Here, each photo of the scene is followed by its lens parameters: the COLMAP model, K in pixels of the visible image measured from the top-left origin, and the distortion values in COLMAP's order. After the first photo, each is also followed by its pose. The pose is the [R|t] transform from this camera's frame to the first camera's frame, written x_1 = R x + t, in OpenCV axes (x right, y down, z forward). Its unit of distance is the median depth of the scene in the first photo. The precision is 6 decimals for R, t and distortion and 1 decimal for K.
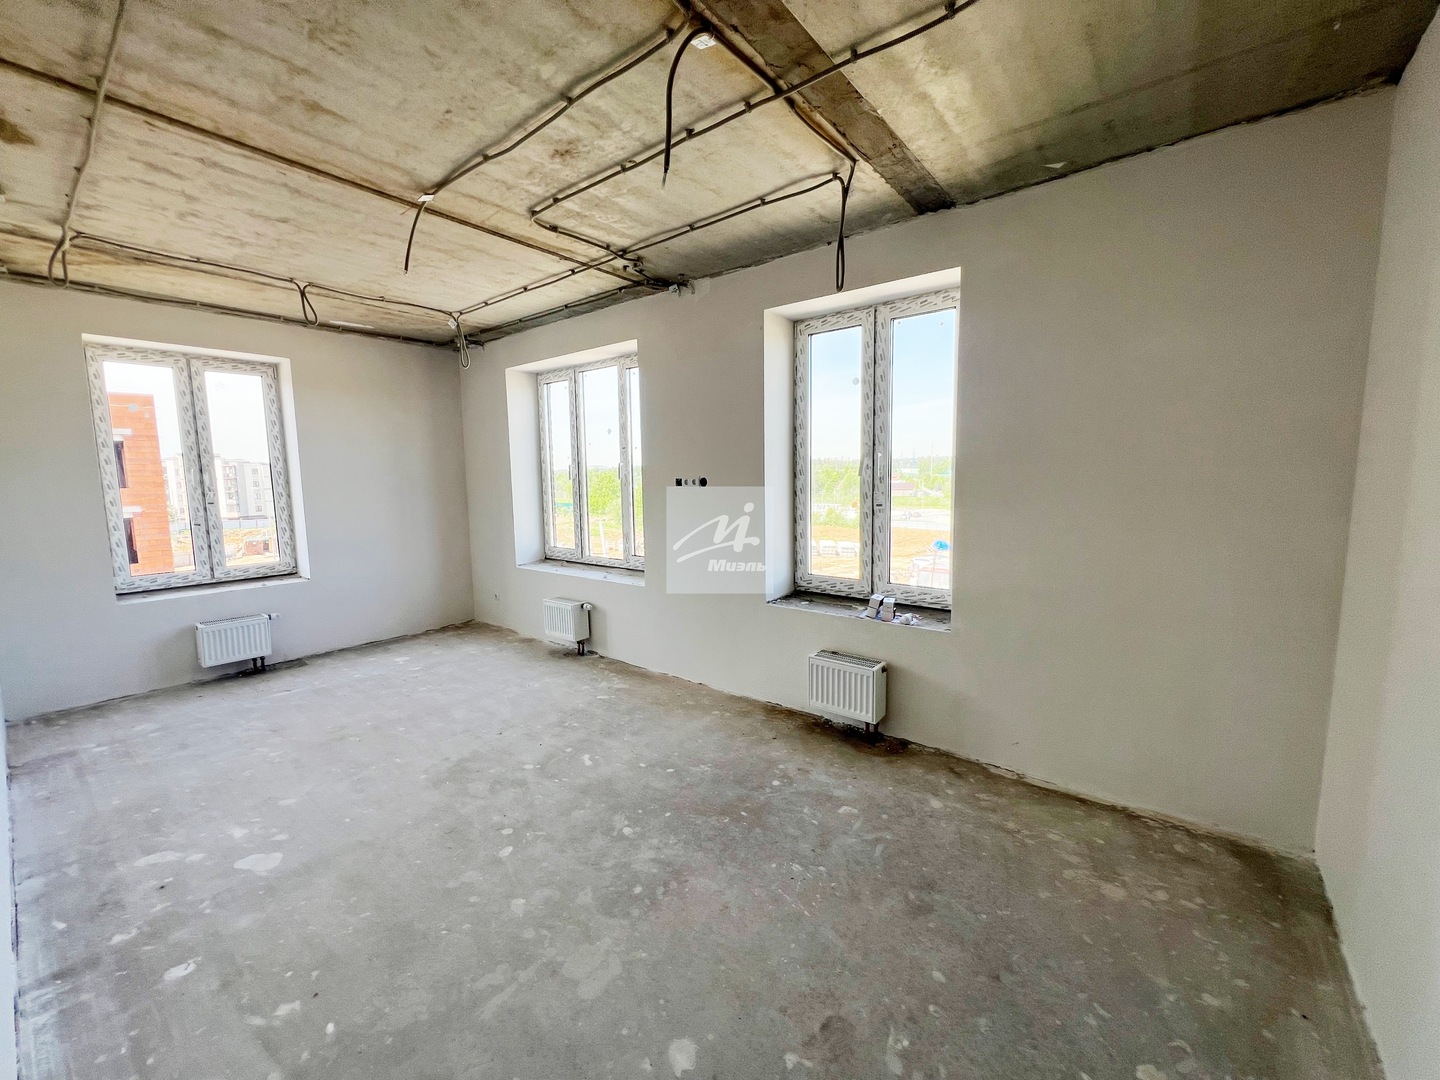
lens RADIAL K [[579.8, 0, 717.9], [0, 579.8, 537.2], [0, 0, 1]] dist [-0.002572, 0.001241]
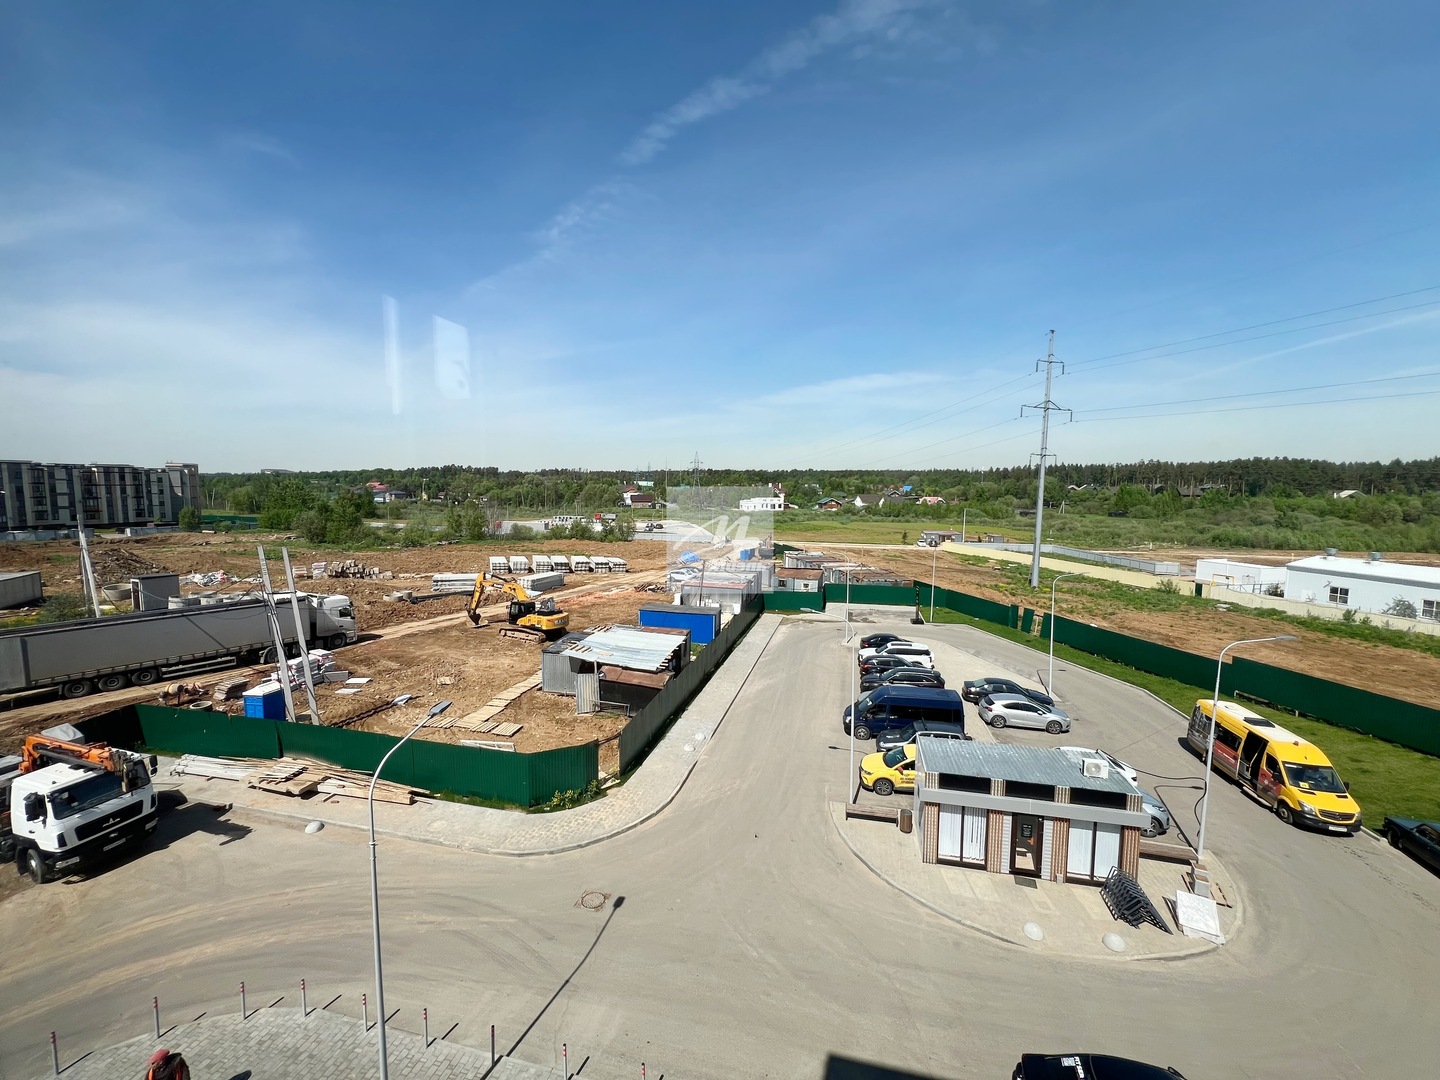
lens RADIAL K [[579.8, 0, 714.6], [0, 579.8, 540.4], [0, 0, 1]] dist [-0.002572, 0.001241]
pose [[0.904602, -0.022197, 0.425680, -0.215690], [0.028316, 0.999567, -0.008052, -0.112711], [-0.425317, 0.019337, 0.904838, 1.067960]]
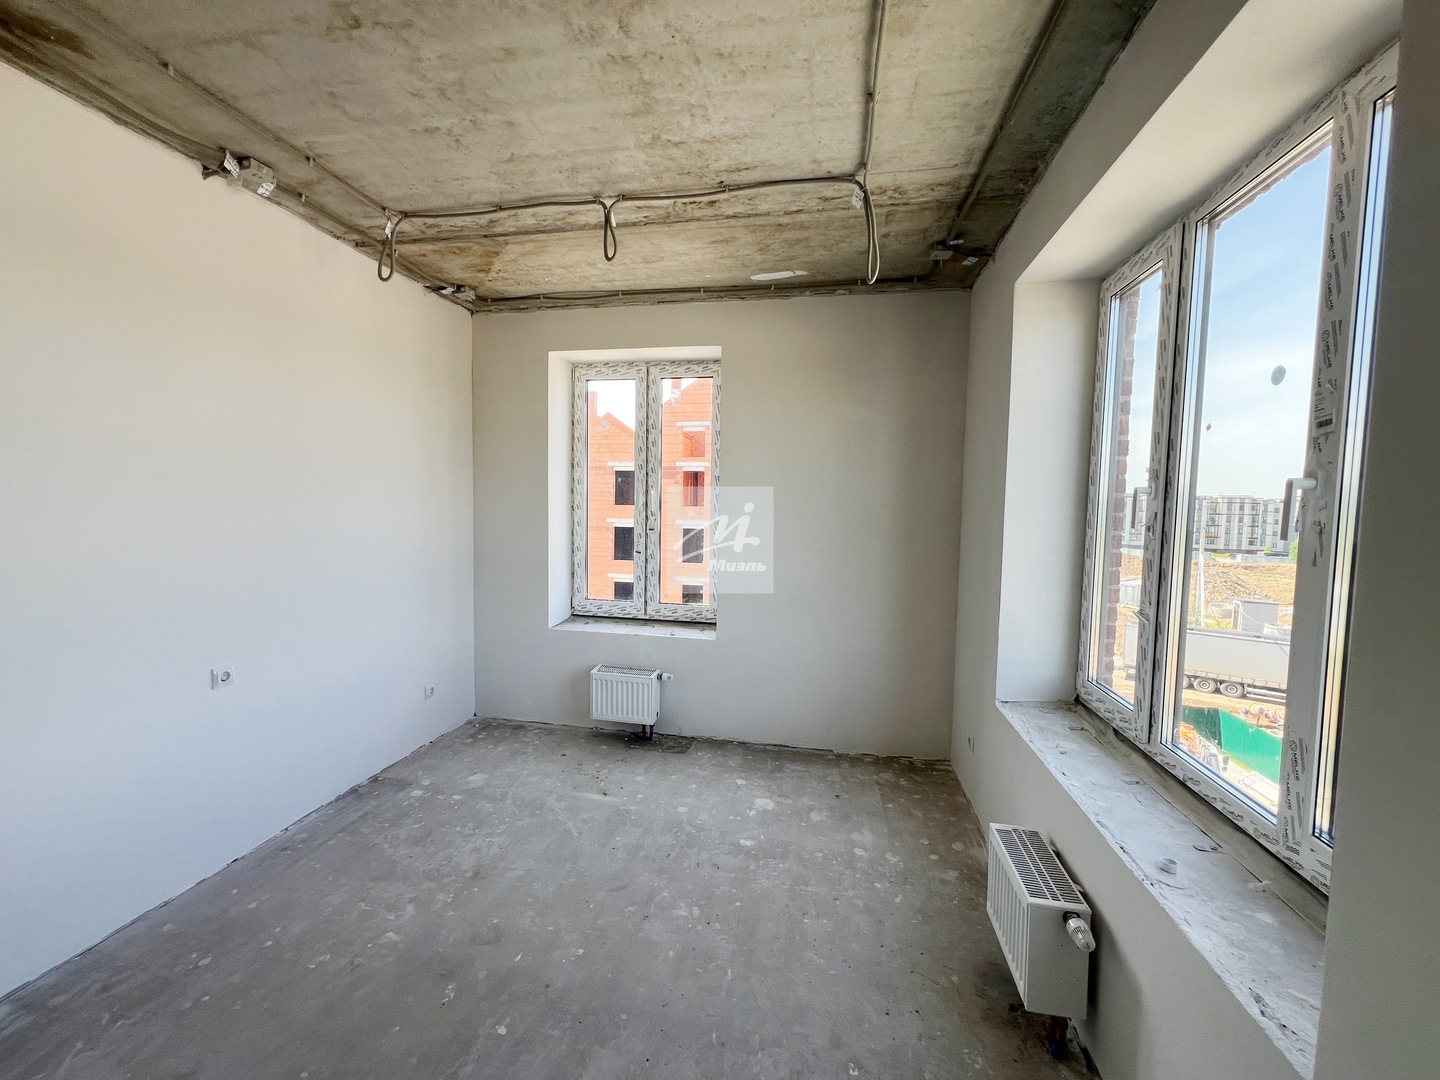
lens RADIAL K [[579.8, 0, 716.9], [0, 579.8, 536.8], [0, 0, 1]] dist [-0.002572, 0.001241]
pose [[0.461689, 0.077681, -0.883634, -0.054683], [-0.121616, 0.992294, 0.023690, -0.077951], [0.878665, 0.096527, 0.467579, 0.662483]]
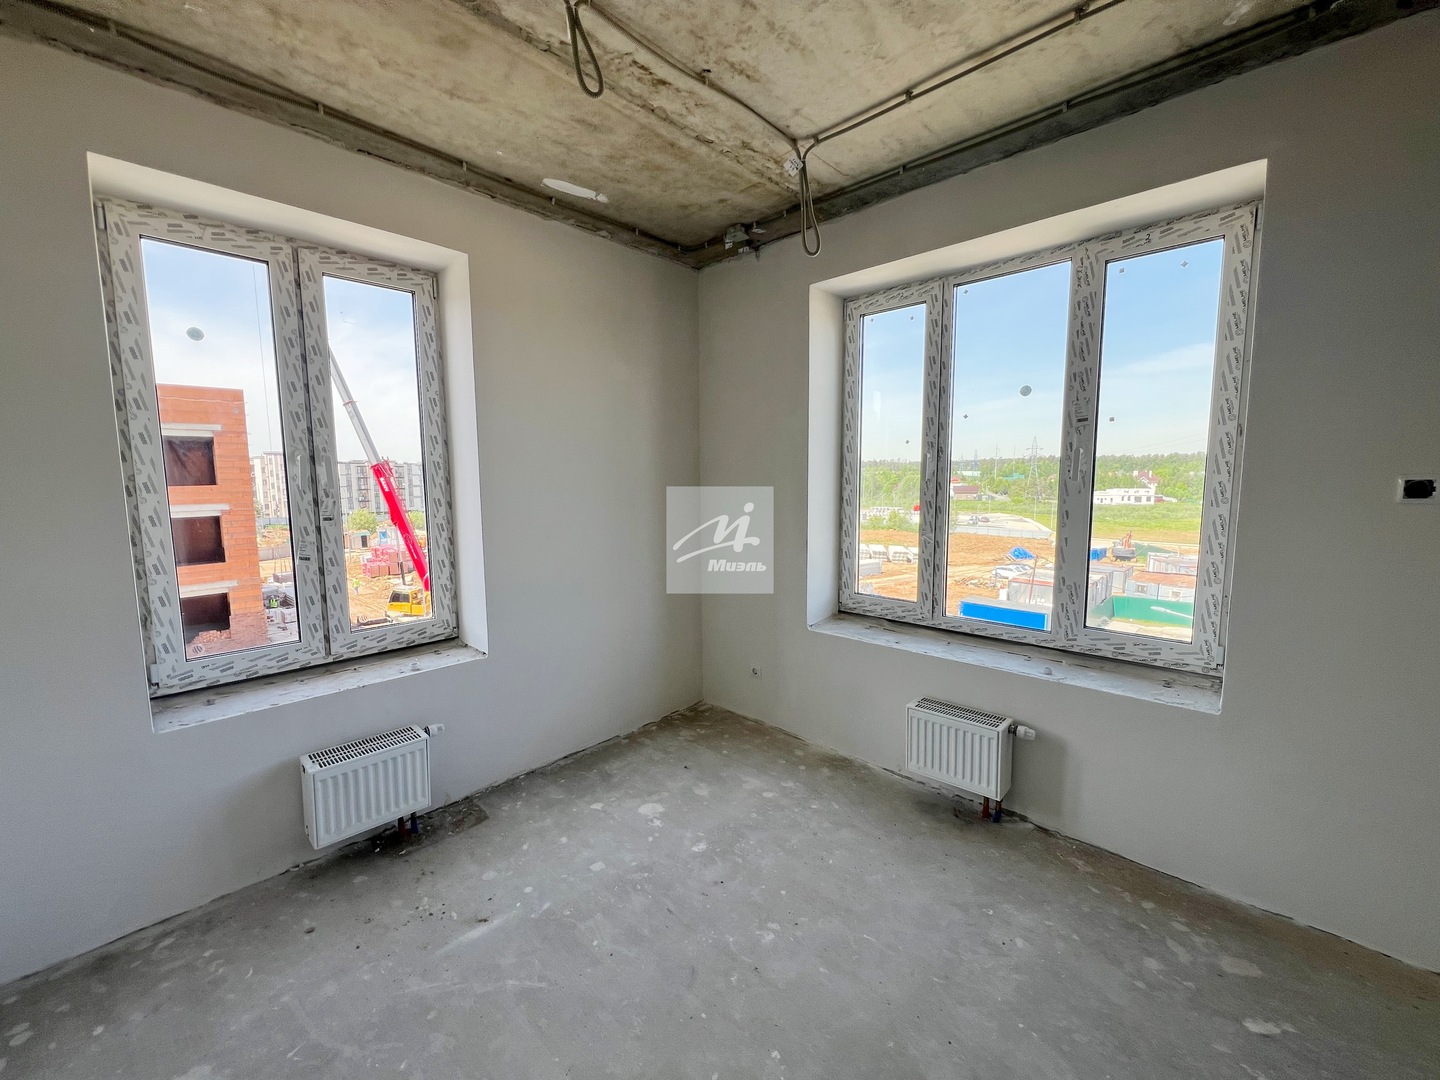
lens RADIAL K [[580.8, 0, 717.7], [0, 580.8, 536.2], [0, 0, 1]] dist [-0.002020, 0.000249]
pose [[0.996244, 0.015669, -0.085162, -0.453186], [-0.016014, 0.999866, -0.003379, -0.045198], [0.085097, 0.004730, 0.996361, 0.476255]]
